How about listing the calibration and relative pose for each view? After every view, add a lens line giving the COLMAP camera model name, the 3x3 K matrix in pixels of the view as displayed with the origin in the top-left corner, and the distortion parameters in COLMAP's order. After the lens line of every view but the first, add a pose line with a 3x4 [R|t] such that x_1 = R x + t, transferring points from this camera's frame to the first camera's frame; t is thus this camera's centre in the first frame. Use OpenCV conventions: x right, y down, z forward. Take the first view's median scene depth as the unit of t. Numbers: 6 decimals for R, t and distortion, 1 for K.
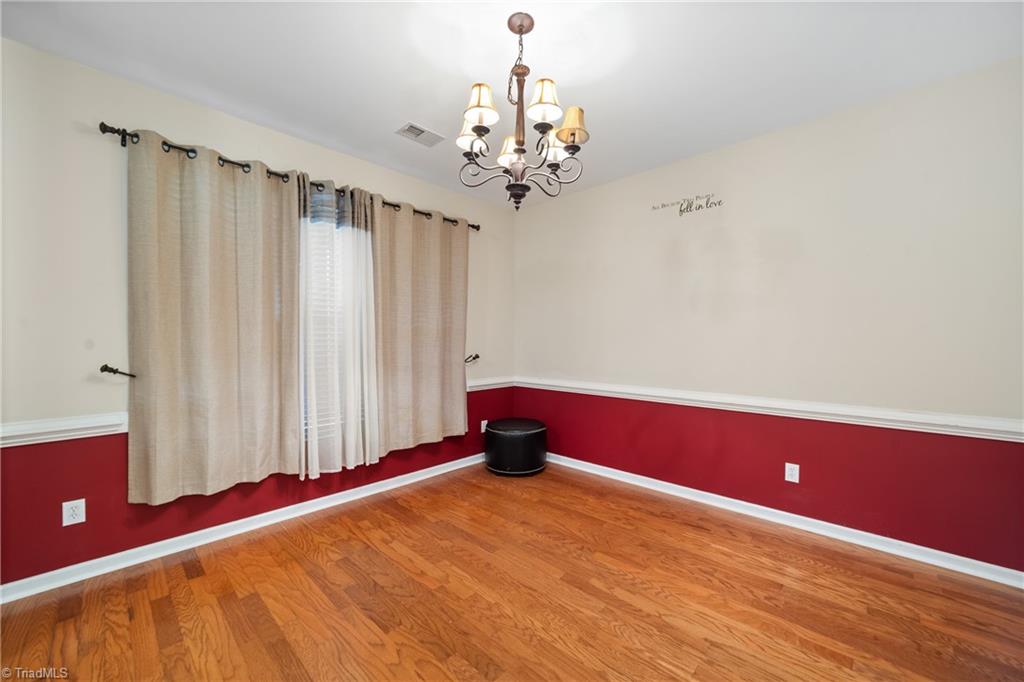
lens RADIAL K [[391.9, 0, 516.2], [0, 391.9, 345.4], [0, 0, 1]] dist [-0.009052, 0.002776]
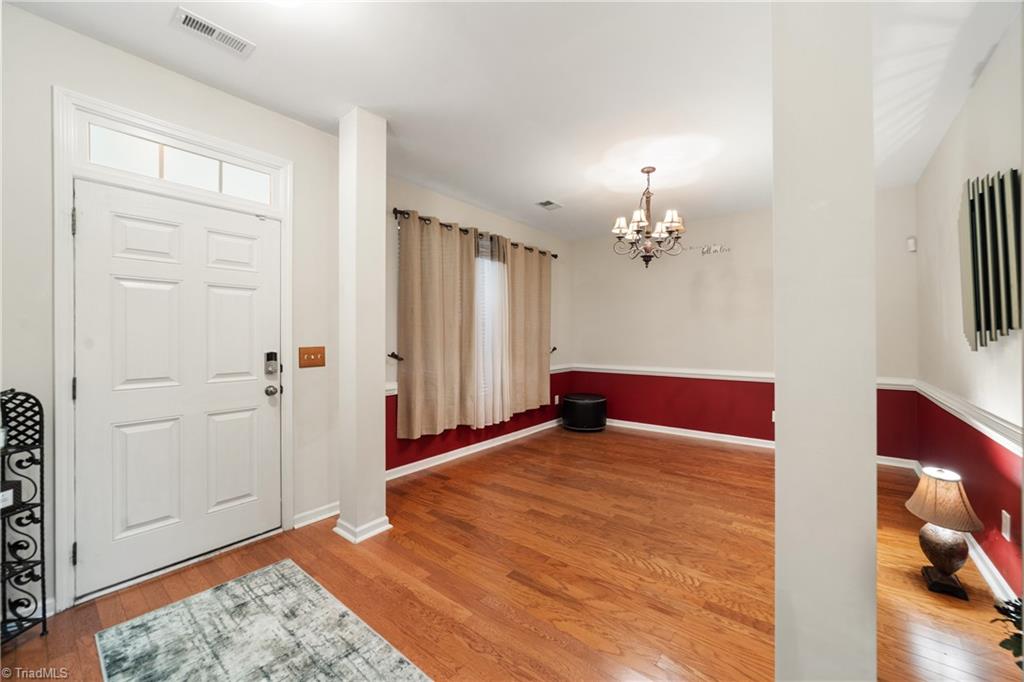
lens RADIAL K [[391.9, 0, 517.4], [0, 391.9, 335.3], [0, 0, 1]] dist [-0.009052, 0.002776]
pose [[0.995943, -0.002939, 0.089935, -0.531849], [0.004496, 0.999843, -0.017119, 0.006551], [-0.089871, 0.017454, 0.995800, -0.552054]]
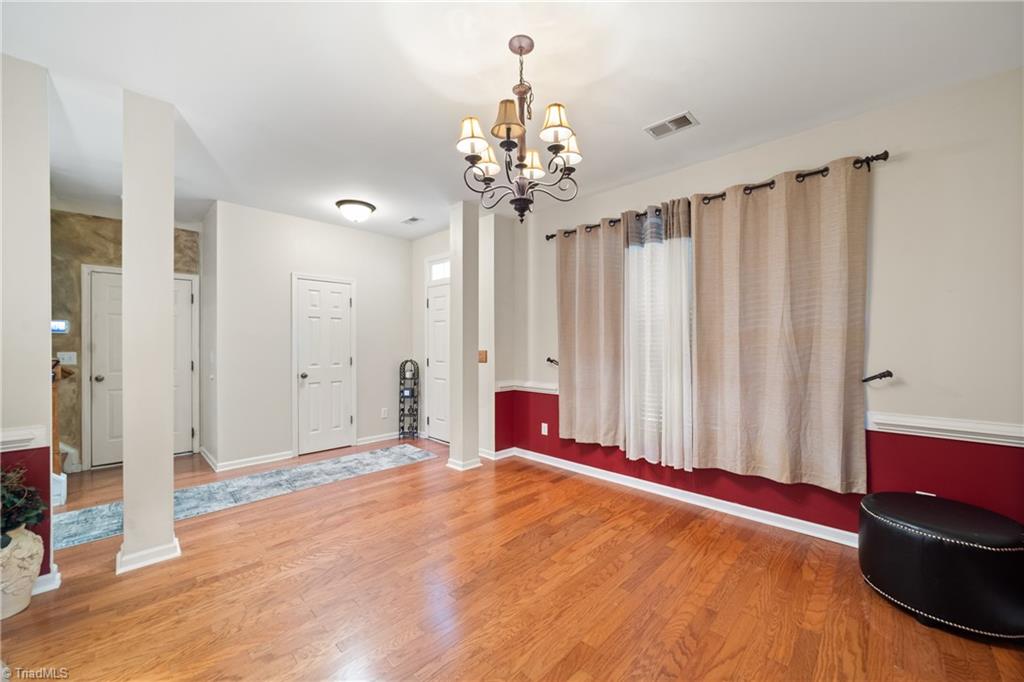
lens RADIAL K [[391.9, 0, 526.7], [0, 391.9, 346.8], [0, 0, 1]] dist [-0.009052, 0.002776]
pose [[0.010200, 0.007053, -0.999923, 0.712849], [-0.014561, 0.999870, 0.006904, -0.013337], [0.999842, 0.014490, 0.010302, 0.676588]]
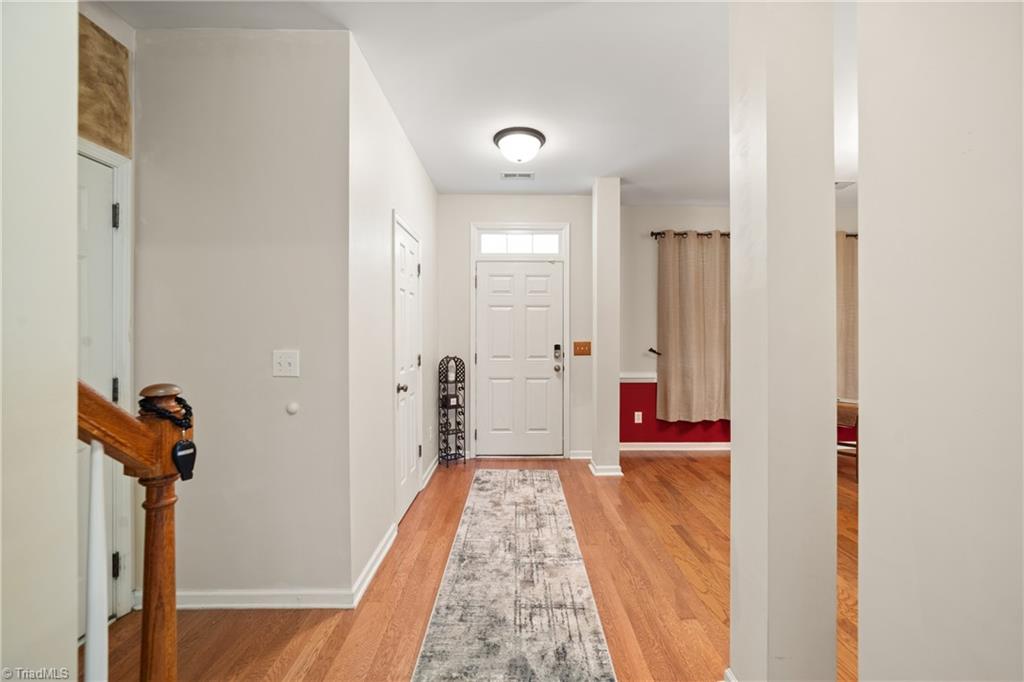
lens RADIAL K [[391.9, 0, 525.6], [0, 391.9, 332.8], [0, 0, 1]] dist [-0.009052, 0.002776]
pose [[0.707459, -0.004461, -0.706741, -0.049963], [-0.011663, 0.999770, -0.017985, 0.011217], [0.706659, 0.020967, 0.707244, -0.728488]]
